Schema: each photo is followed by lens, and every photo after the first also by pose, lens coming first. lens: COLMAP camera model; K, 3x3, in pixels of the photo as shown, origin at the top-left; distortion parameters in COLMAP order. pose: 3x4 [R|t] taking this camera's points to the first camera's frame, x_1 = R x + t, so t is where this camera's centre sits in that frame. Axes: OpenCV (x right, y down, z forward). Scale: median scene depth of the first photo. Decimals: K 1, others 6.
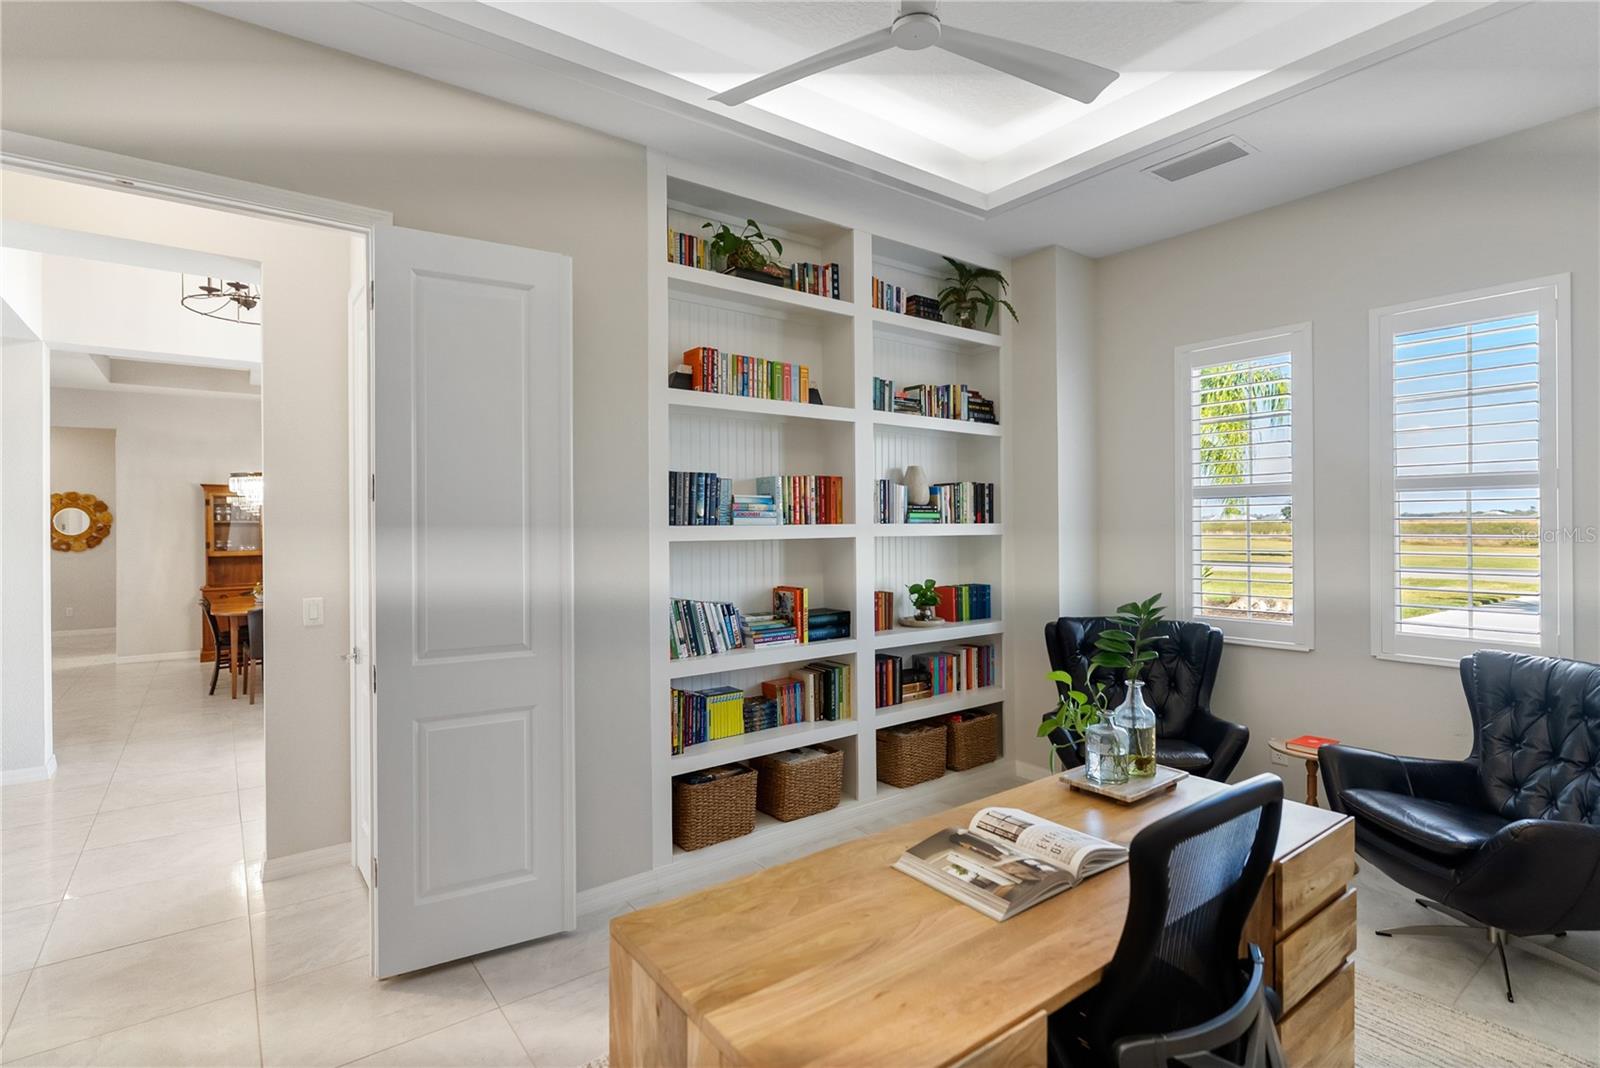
lens RADIAL K [[797.8, 0, 800.0], [0, 797.8, 534.0], [0, 0, 1]] dist [0.001152, 0.000276]
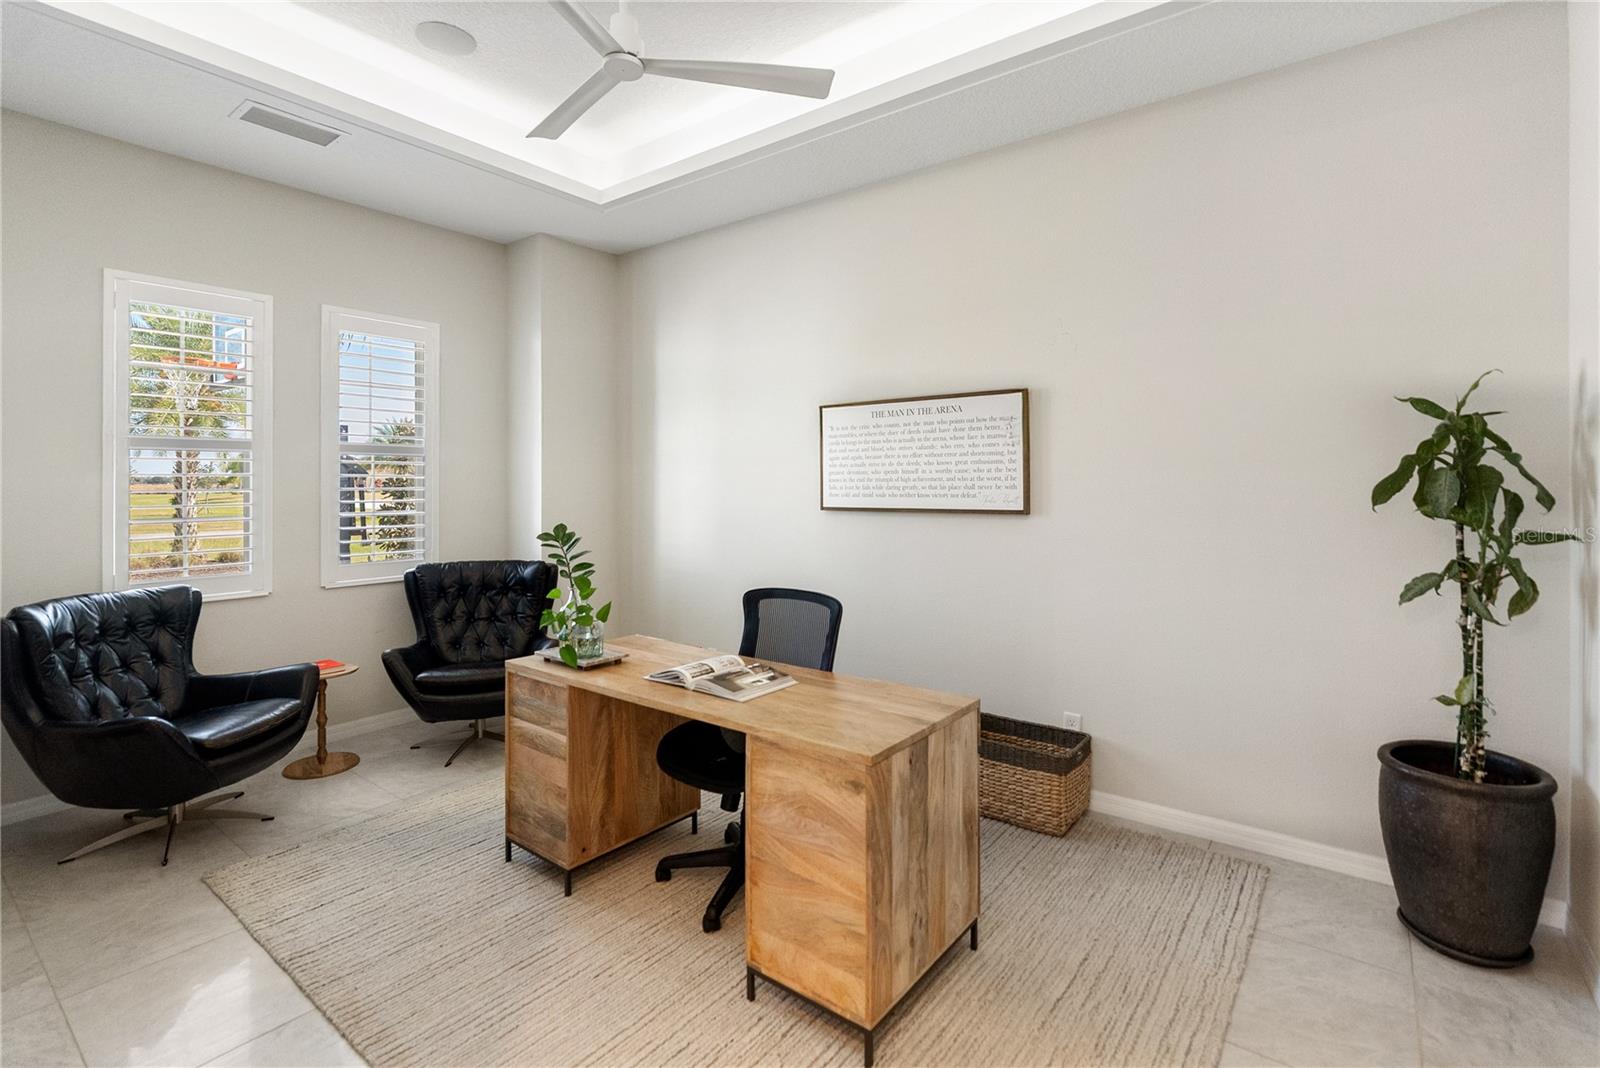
lens RADIAL K [[741.1, 0, 805.3], [0, 741.1, 509.9], [0, 0, 1]] dist [-0.001916, 0.000002]
pose [[-0.261783, -0.027922, 0.964723, -0.630056], [0.019554, 0.999223, 0.034226, 0.010845], [-0.964929, 0.027824, -0.261033, 0.639087]]
